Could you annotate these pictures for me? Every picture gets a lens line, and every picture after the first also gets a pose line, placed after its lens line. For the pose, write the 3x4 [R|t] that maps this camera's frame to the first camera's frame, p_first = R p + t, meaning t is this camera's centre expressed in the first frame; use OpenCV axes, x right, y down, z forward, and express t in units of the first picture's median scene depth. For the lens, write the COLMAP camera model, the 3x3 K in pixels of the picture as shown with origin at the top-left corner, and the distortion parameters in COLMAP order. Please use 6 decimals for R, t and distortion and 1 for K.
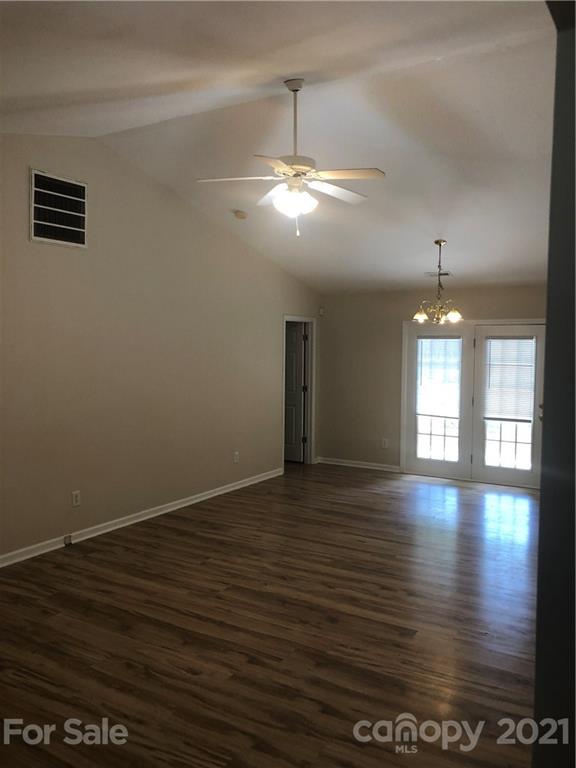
lens RADIAL K [[635.7, 0, 285.1], [0, 635.7, 386.8], [0, 0, 1]] dist [0.061487, -0.035248]
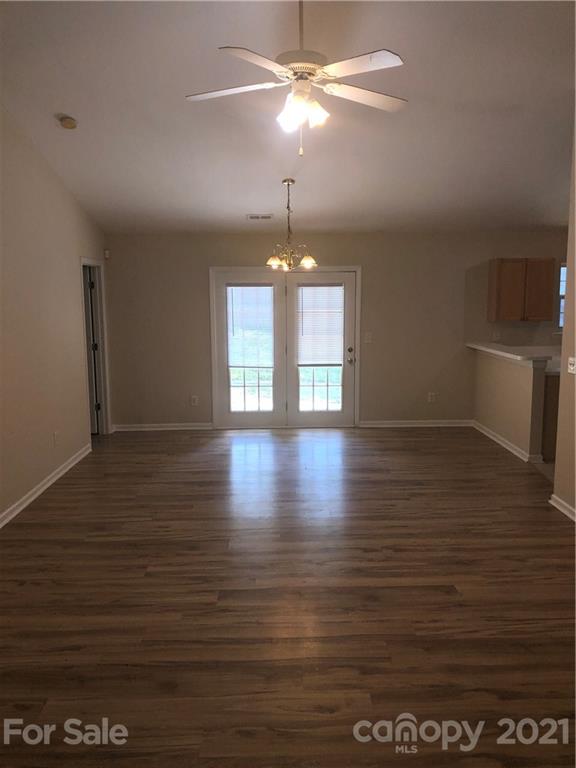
lens RADIAL K [[635.7, 0, 293.1], [0, 635.7, 379.5], [0, 0, 1]] dist [0.061487, -0.035248]
pose [[0.835658, -0.086409, 0.542411, -0.326175], [0.051374, 0.995515, 0.079442, -0.011632], [-0.546843, -0.038520, 0.836349, 0.219983]]
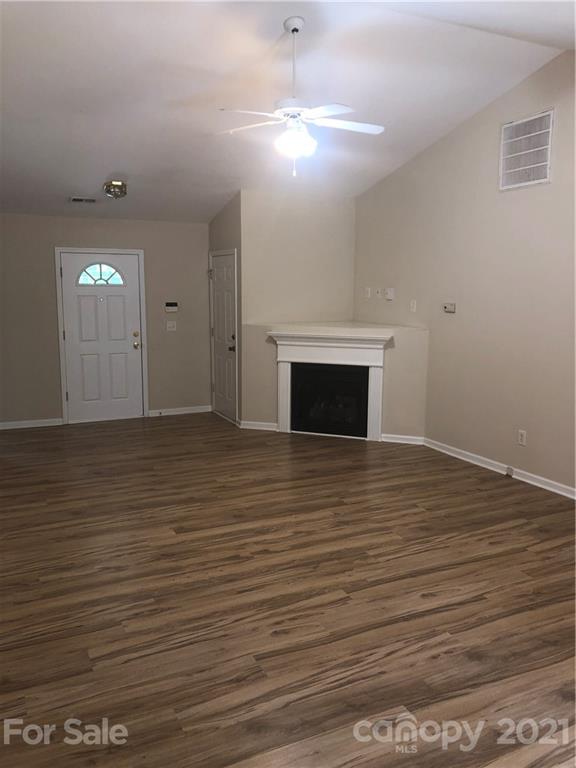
lens RADIAL K [[635.7, 0, 290.9], [0, 635.7, 381.4], [0, 0, 1]] dist [0.061487, -0.035248]
pose [[-0.536343, 0.111680, -0.836579, 0.663191], [-0.071003, 0.981723, 0.176577, -0.061653], [0.841008, 0.154105, -0.518610, 1.125415]]
